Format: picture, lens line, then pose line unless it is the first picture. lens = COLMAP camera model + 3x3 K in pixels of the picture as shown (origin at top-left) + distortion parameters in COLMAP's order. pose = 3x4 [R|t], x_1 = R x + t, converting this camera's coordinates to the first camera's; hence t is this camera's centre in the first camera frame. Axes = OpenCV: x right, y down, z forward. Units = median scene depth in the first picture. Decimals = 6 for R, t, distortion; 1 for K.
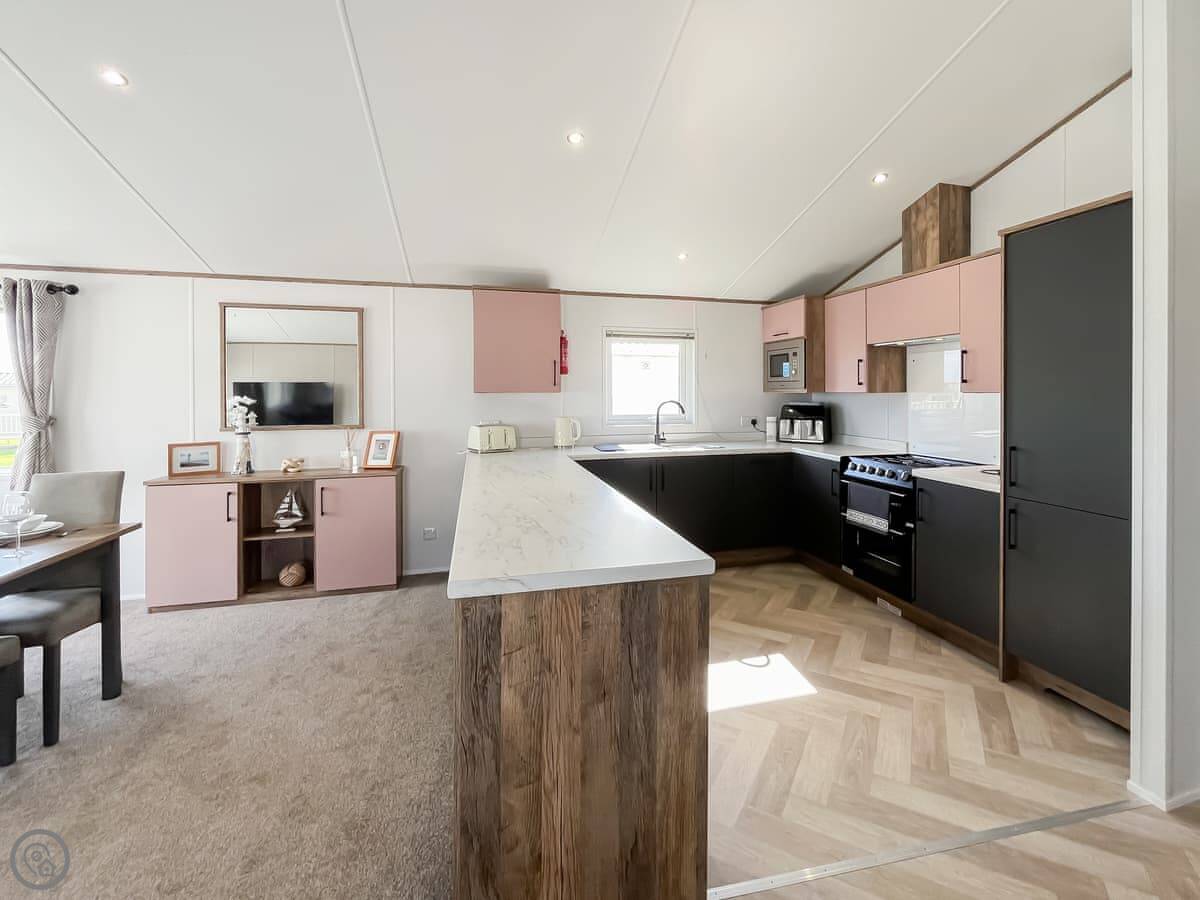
lens RADIAL K [[532.7, 0, 629.9], [0, 532.7, 392.9], [0, 0, 1]] dist [-0.001371, -0.000202]
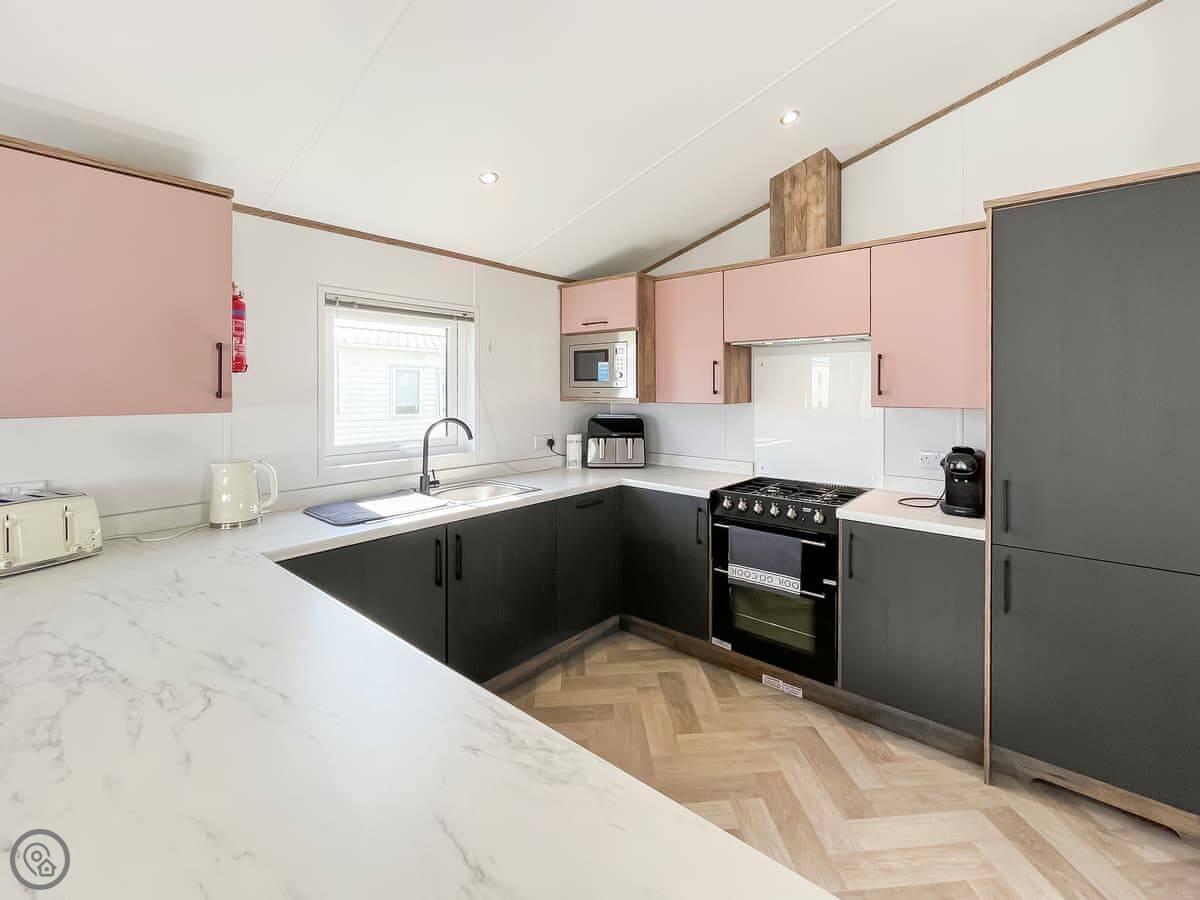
lens RADIAL K [[532.7, 0, 629.9], [0, 532.7, 392.9], [0, 0, 1]] dist [-0.001371, -0.000202]
pose [[0.825126, -0.000391, 0.564949, -0.110039], [-0.000506, 0.999999, 0.001430, -0.017719], [-0.564949, -0.001466, 0.825125, 0.431181]]
